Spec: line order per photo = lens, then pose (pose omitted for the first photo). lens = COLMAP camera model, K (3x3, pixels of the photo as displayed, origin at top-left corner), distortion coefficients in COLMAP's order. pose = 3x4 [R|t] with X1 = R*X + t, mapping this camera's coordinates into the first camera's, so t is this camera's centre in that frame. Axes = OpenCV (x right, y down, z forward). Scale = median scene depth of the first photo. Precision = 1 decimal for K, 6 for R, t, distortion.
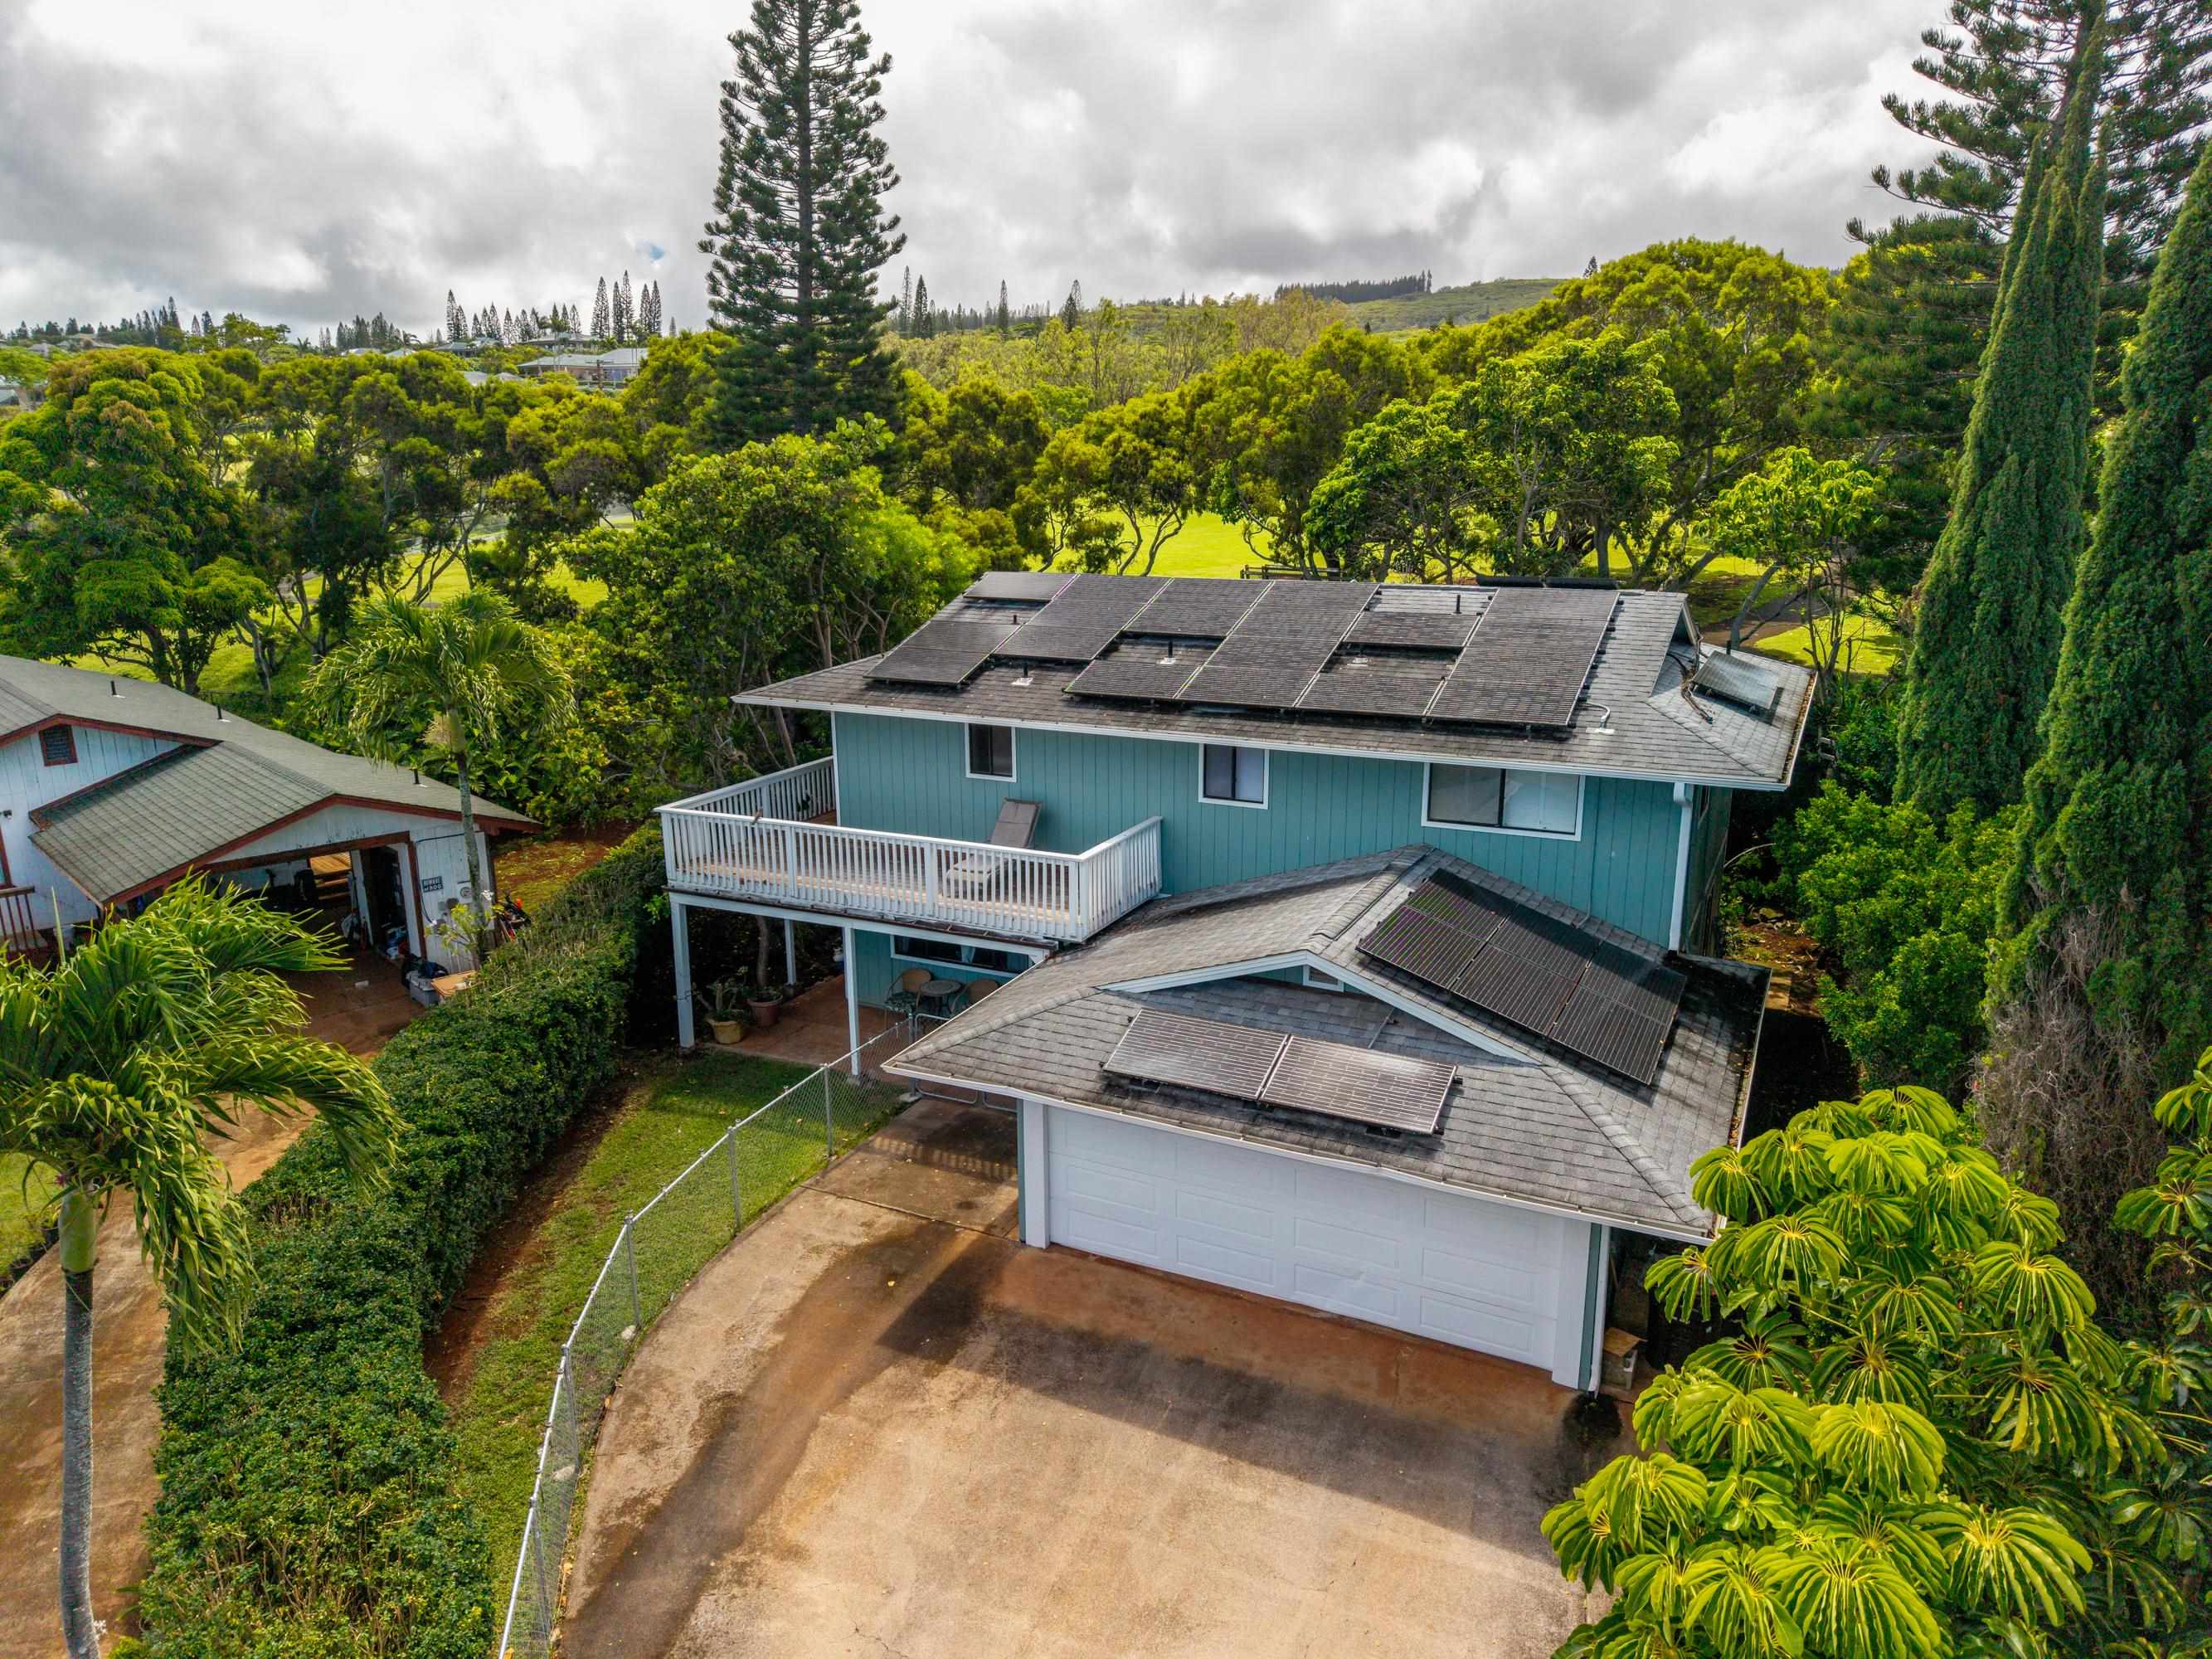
lens RADIAL K [[1453.9, 0, 1123.4], [0, 1453.9, 828.3], [0, 0, 1]] dist [-0.001246, 0.001016]
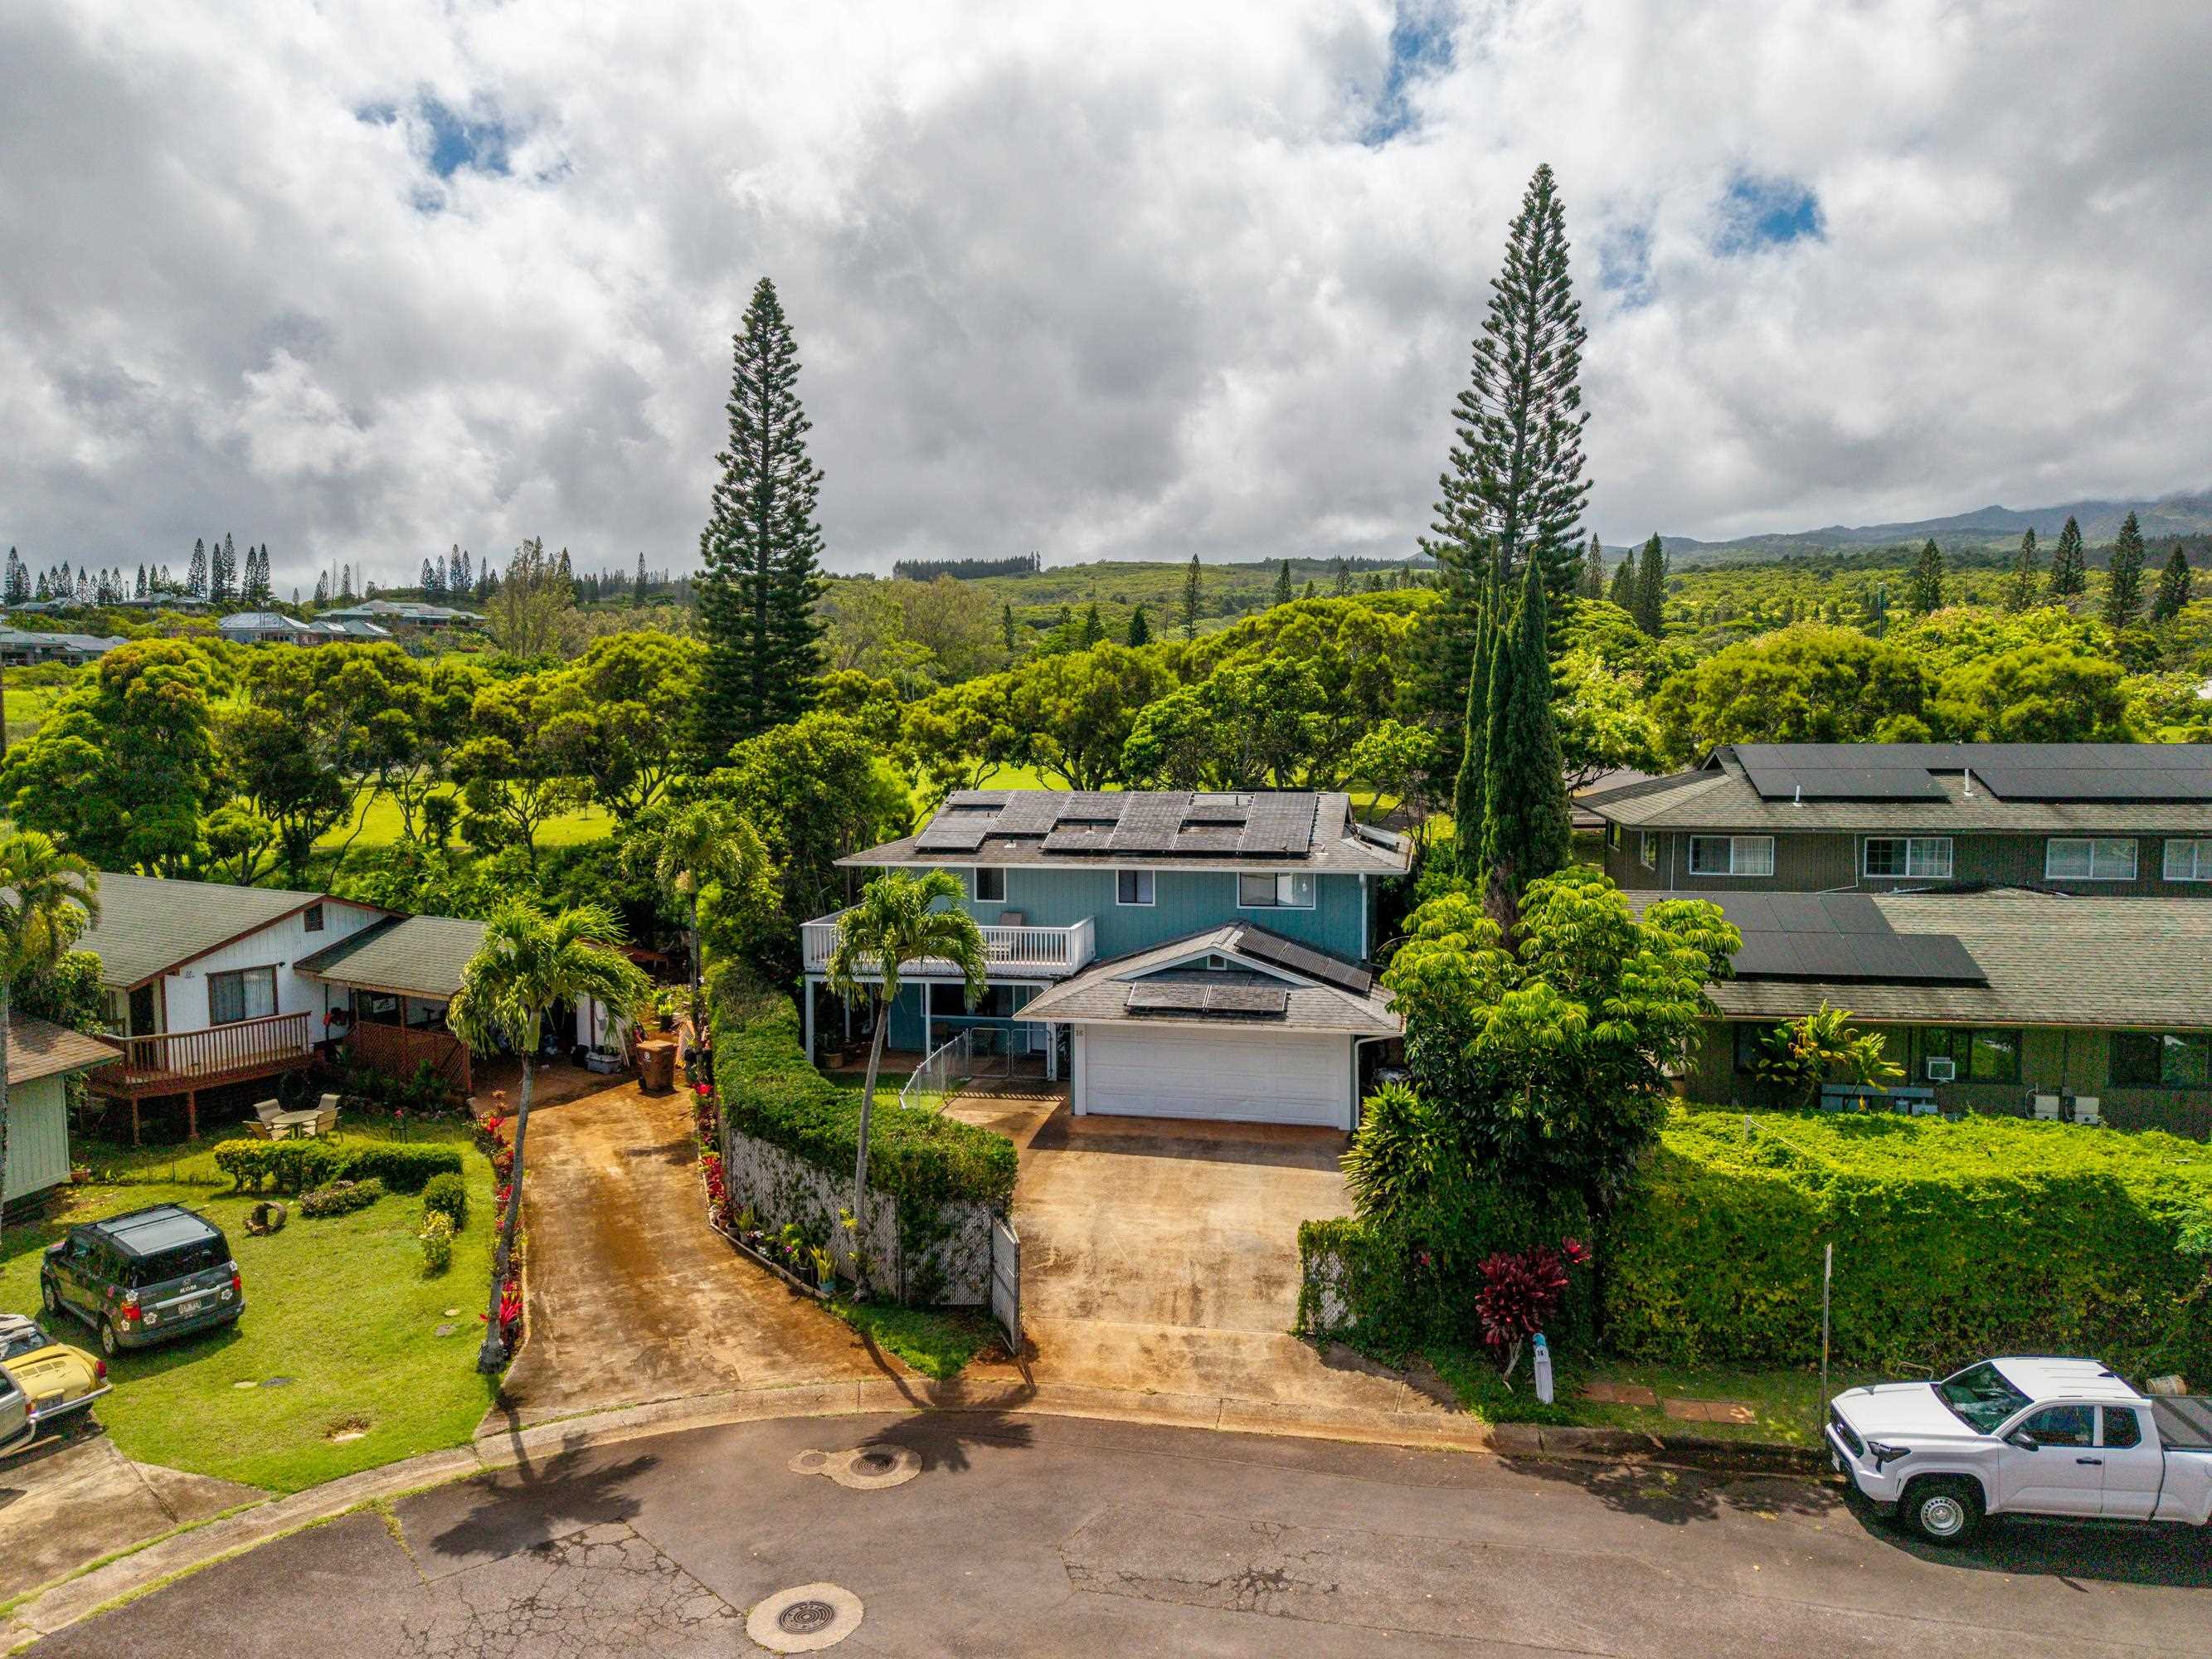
lens RADIAL K [[1492.8, 0, 1106.0], [0, 1492.8, 829.5], [0, 0, 1]] dist [0.036730, -0.036708]
pose [[0.969205, -0.018531, 0.245557, -0.315152], [0.061464, 0.983809, -0.168349, 0.152024], [-0.238462, 0.178258, 0.954652, -0.618114]]
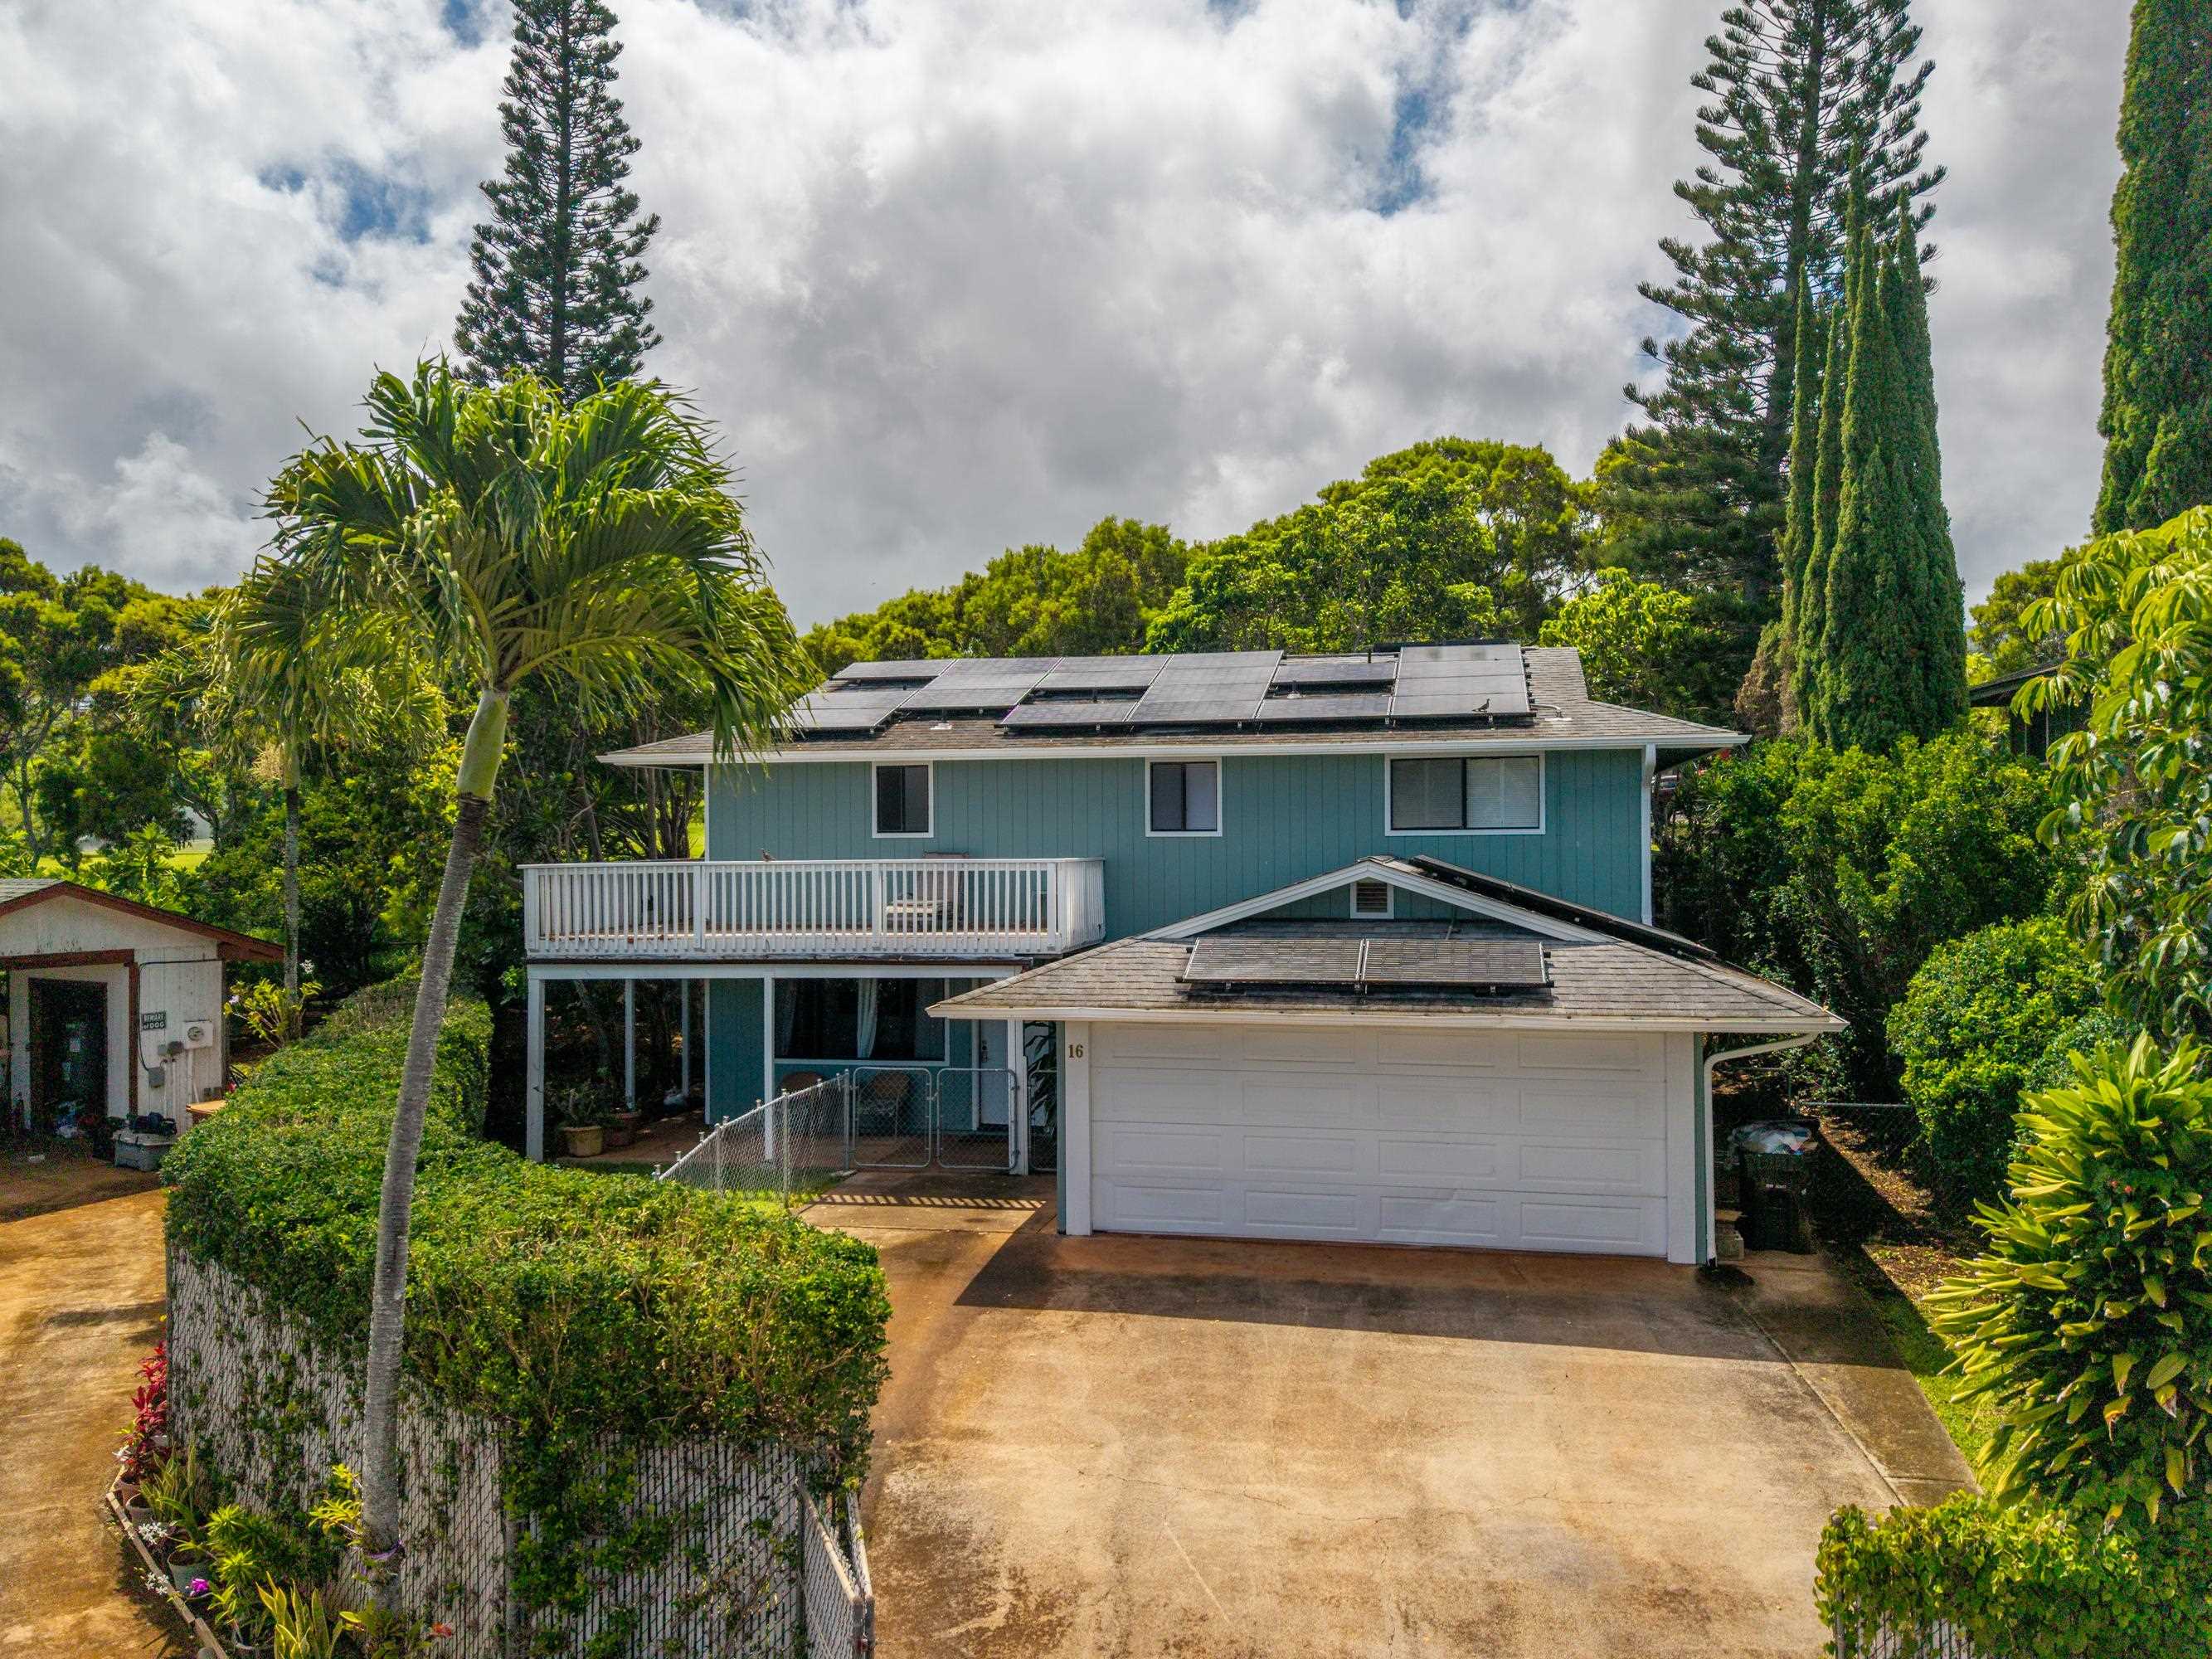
lens RADIAL K [[1715.1, 0, 1097.9], [0, 1715.1, 849.7], [0, 0, 1]] dist [0.023566, -0.059676]
pose [[0.968847, -0.000432, 0.247659, -0.188437], [0.062218, 0.968352, -0.241710, 0.191012], [-0.239716, 0.249589, 0.938212, -0.031868]]
